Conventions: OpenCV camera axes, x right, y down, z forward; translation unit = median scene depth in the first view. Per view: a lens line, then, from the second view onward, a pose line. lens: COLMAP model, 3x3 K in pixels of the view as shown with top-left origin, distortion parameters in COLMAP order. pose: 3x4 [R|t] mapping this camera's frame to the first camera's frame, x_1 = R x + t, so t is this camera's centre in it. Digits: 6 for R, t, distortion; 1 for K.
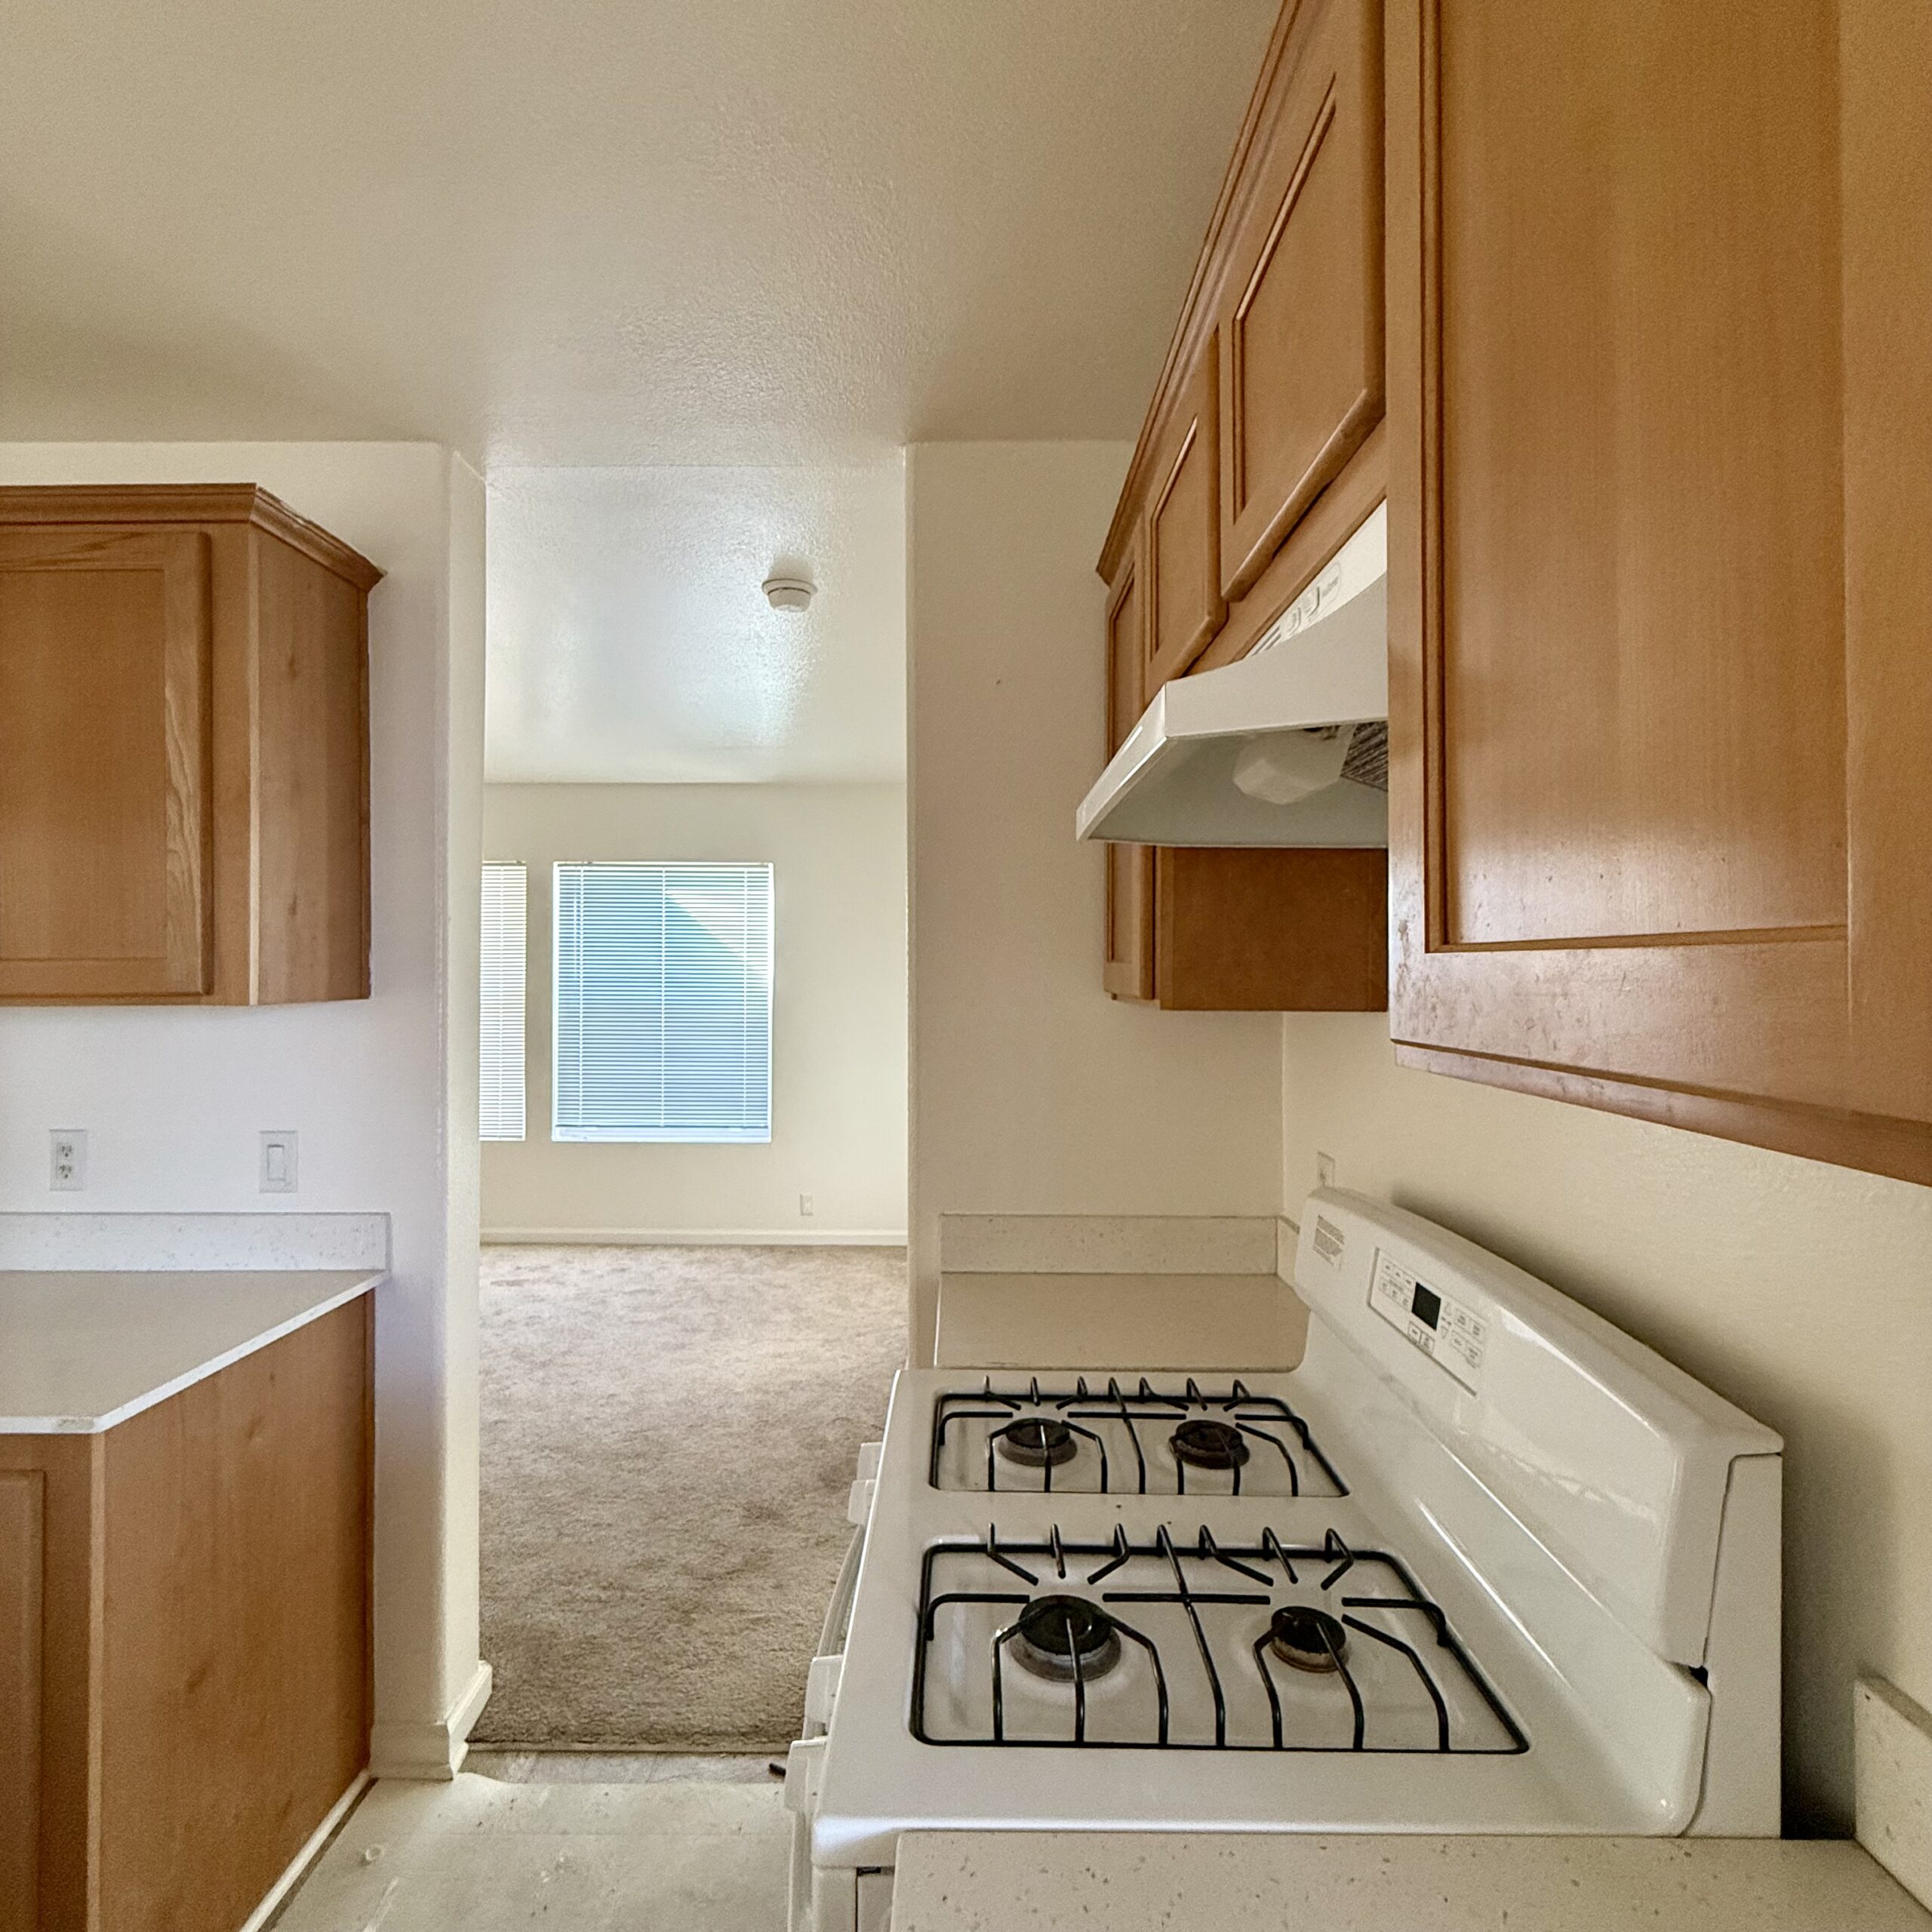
lens RADIAL K [[1029.0, 0, 966.3], [0, 1029.0, 953.8], [0, 0, 1]] dist [0.001778, 0.000234]
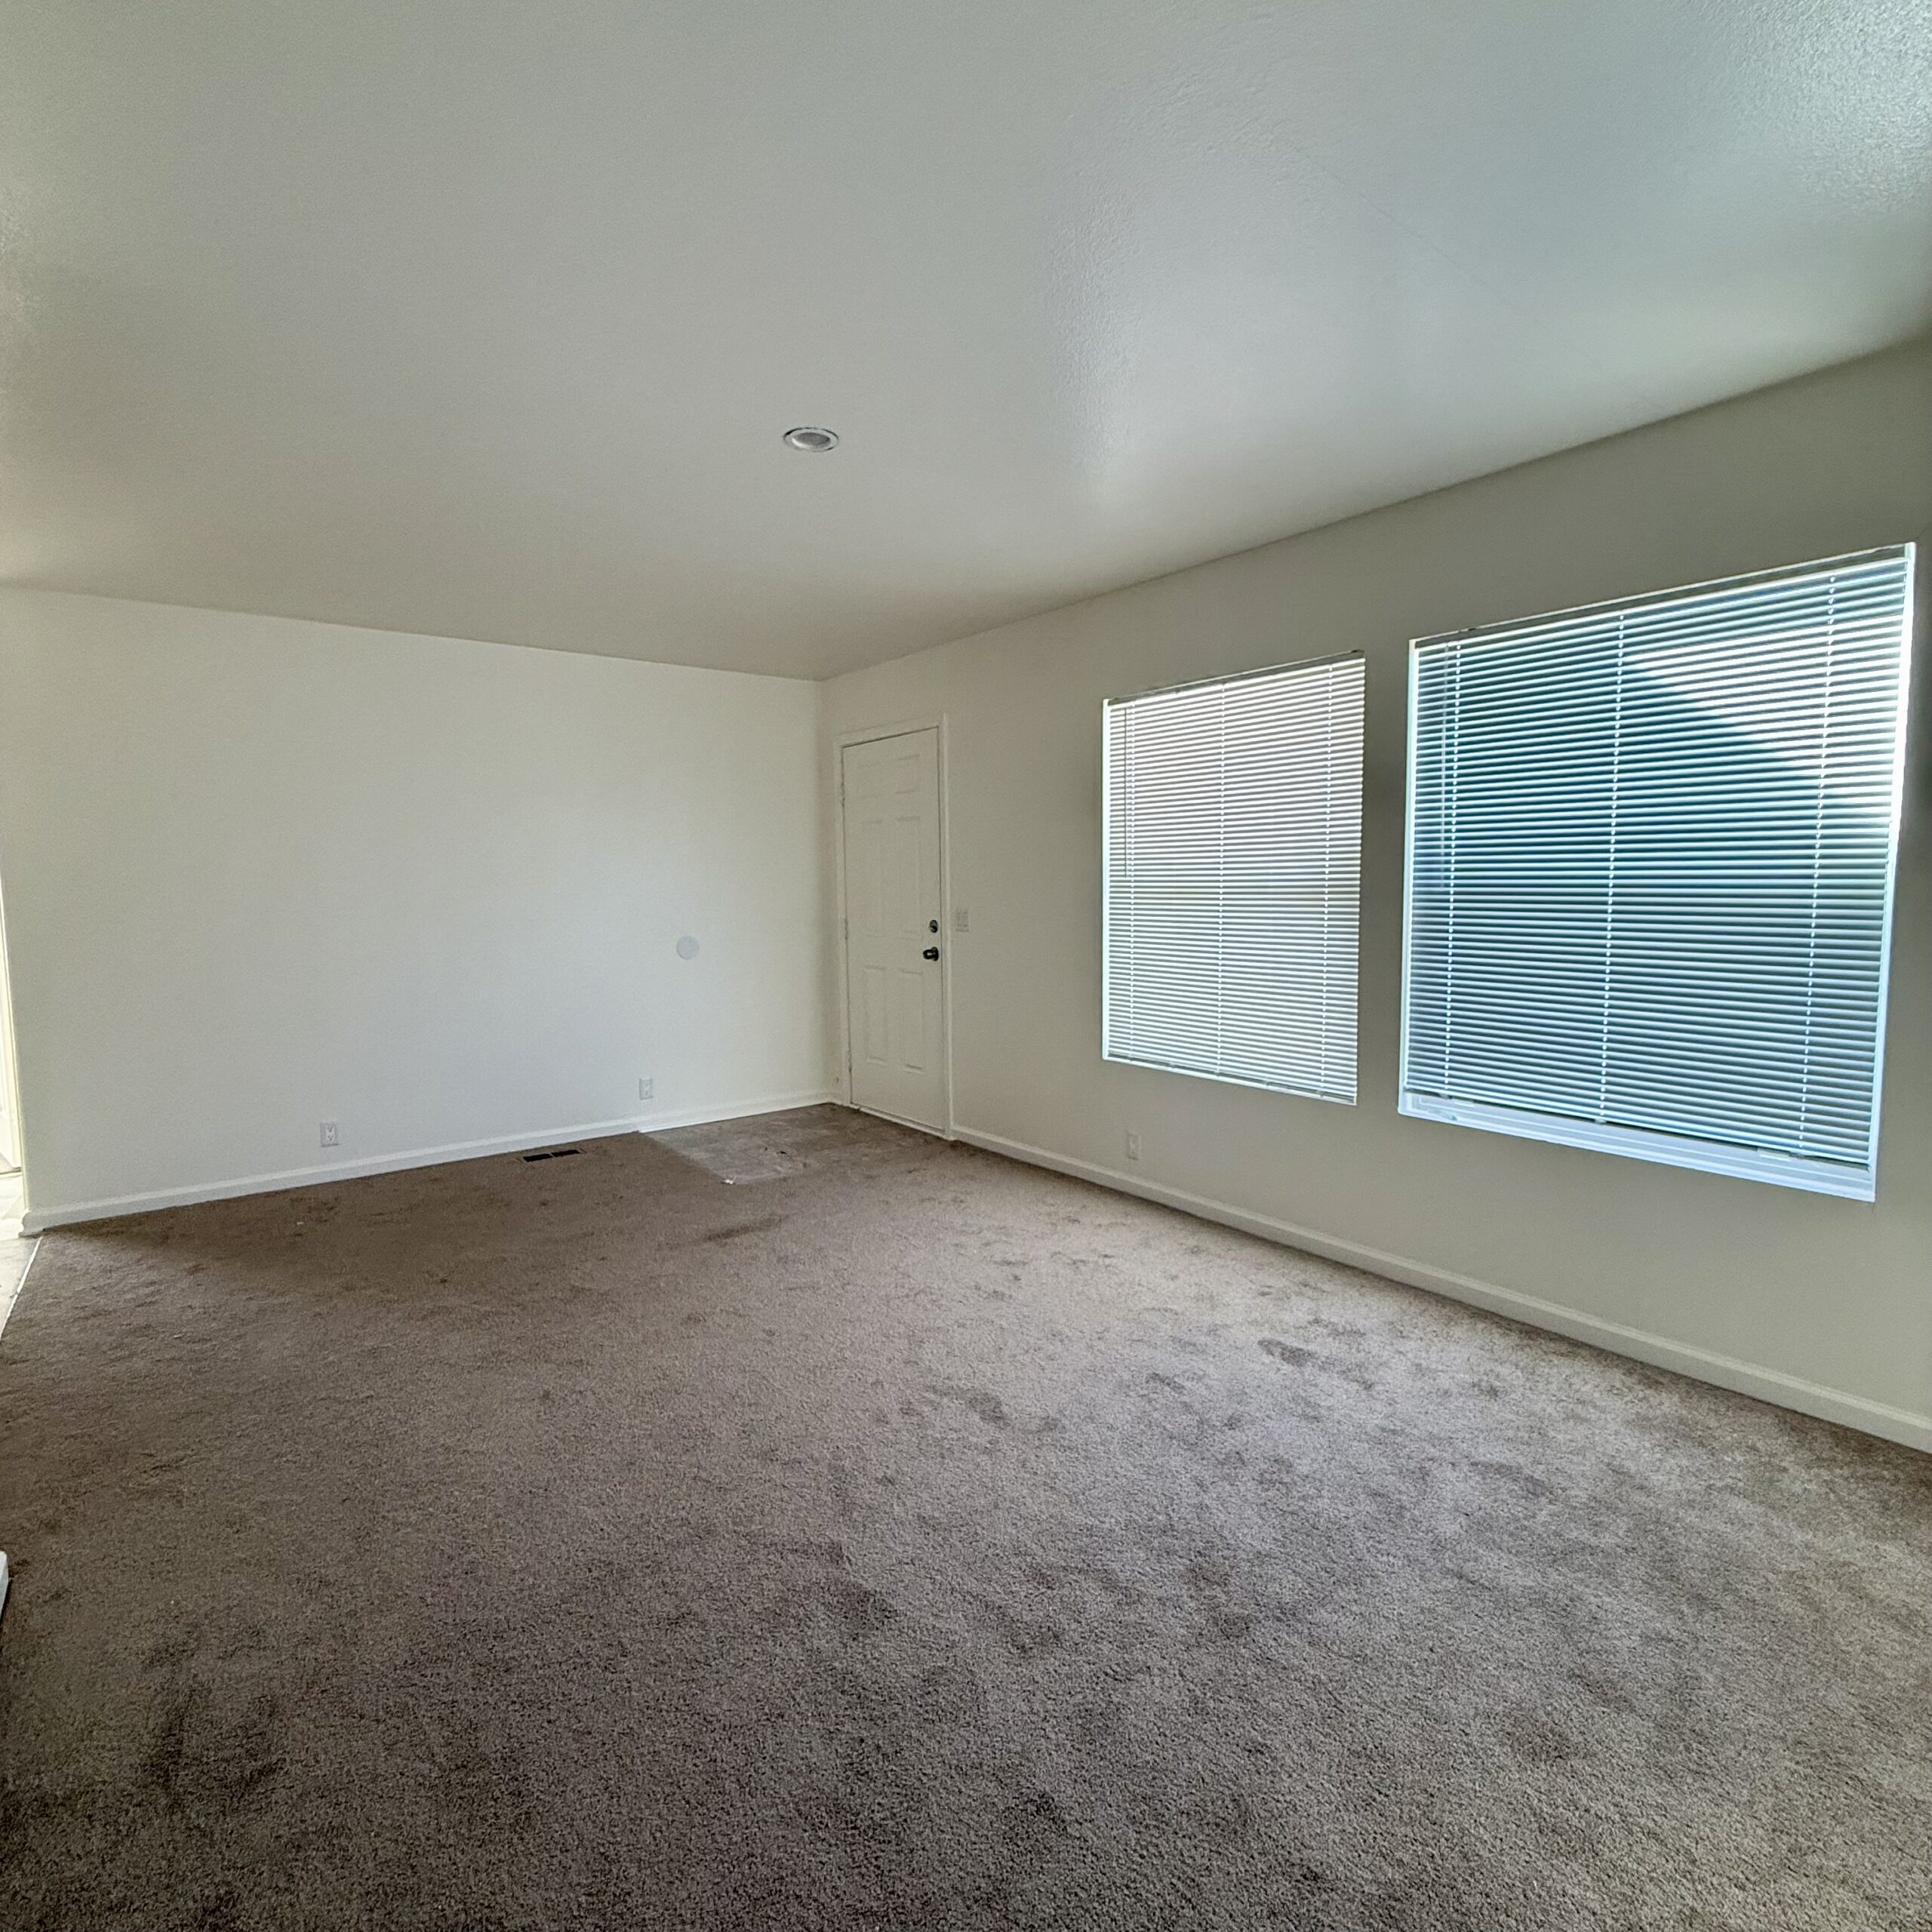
lens RADIAL K [[1029.0, 0, 966.3], [0, 1029.0, 953.8], [0, 0, 1]] dist [0.001778, 0.000234]
pose [[0.616887, 0.052626, -0.785290, -0.098284], [0.019314, 0.996449, 0.081950, 0.037157], [0.786814, -0.065721, 0.613681, 0.476525]]
